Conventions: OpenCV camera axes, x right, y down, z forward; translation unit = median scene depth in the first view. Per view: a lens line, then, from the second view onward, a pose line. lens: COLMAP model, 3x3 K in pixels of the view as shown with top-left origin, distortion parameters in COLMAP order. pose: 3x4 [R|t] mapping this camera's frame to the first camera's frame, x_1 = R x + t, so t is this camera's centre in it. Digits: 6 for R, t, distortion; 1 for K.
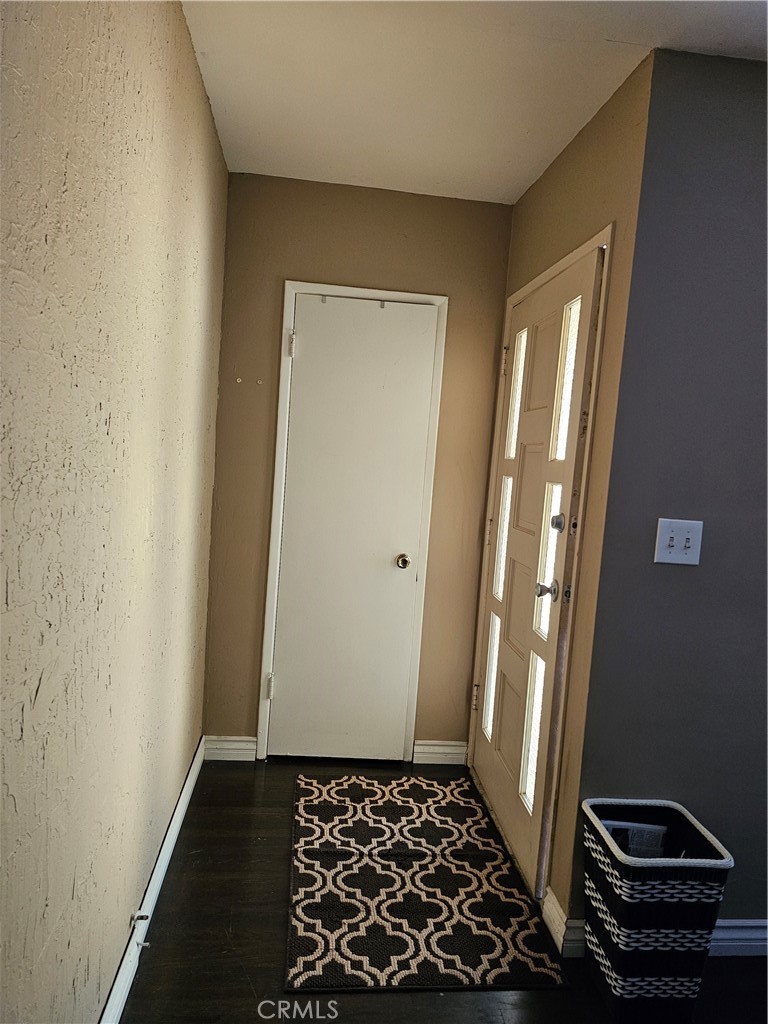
lens RADIAL K [[692.6, 0, 378.1], [0, 692.6, 502.8], [0, 0, 1]] dist [0.054422, -0.039323]
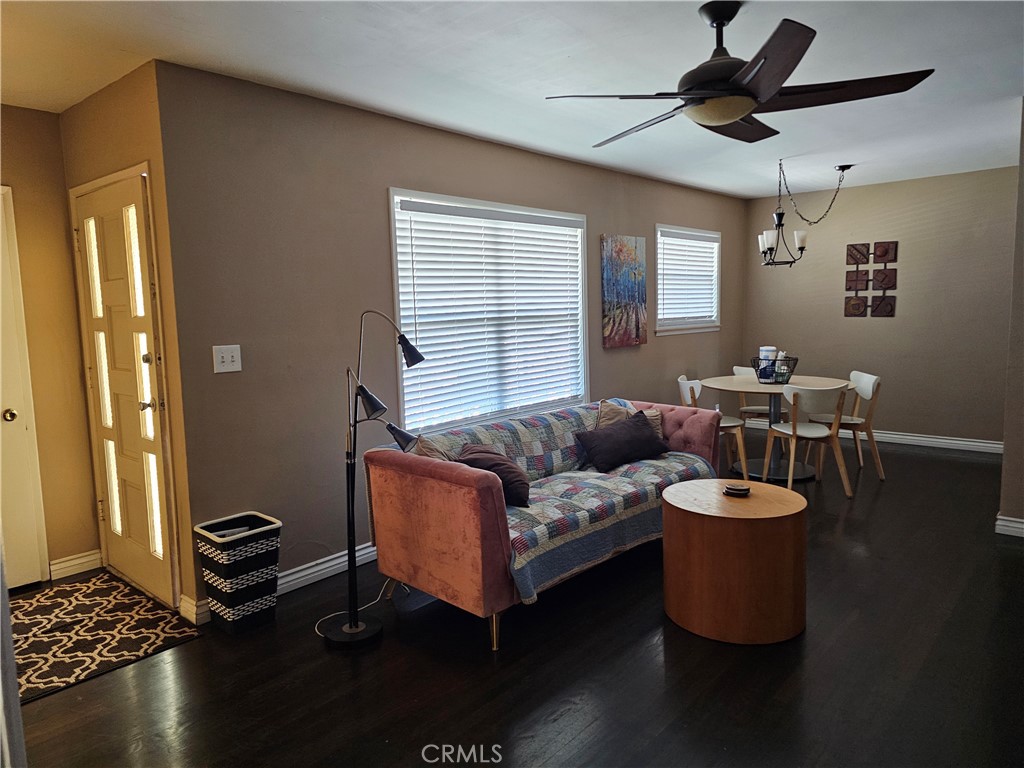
lens RADIAL K [[692.6, 0, 507.8], [0, 692.6, 375.3], [0, 0, 1]] dist [0.054422, -0.039323]
pose [[0.736791, -0.163249, 0.656117, -0.154232], [0.131305, 0.986486, 0.097998, 0.017204], [-0.663248, 0.013947, 0.748270, -0.601698]]
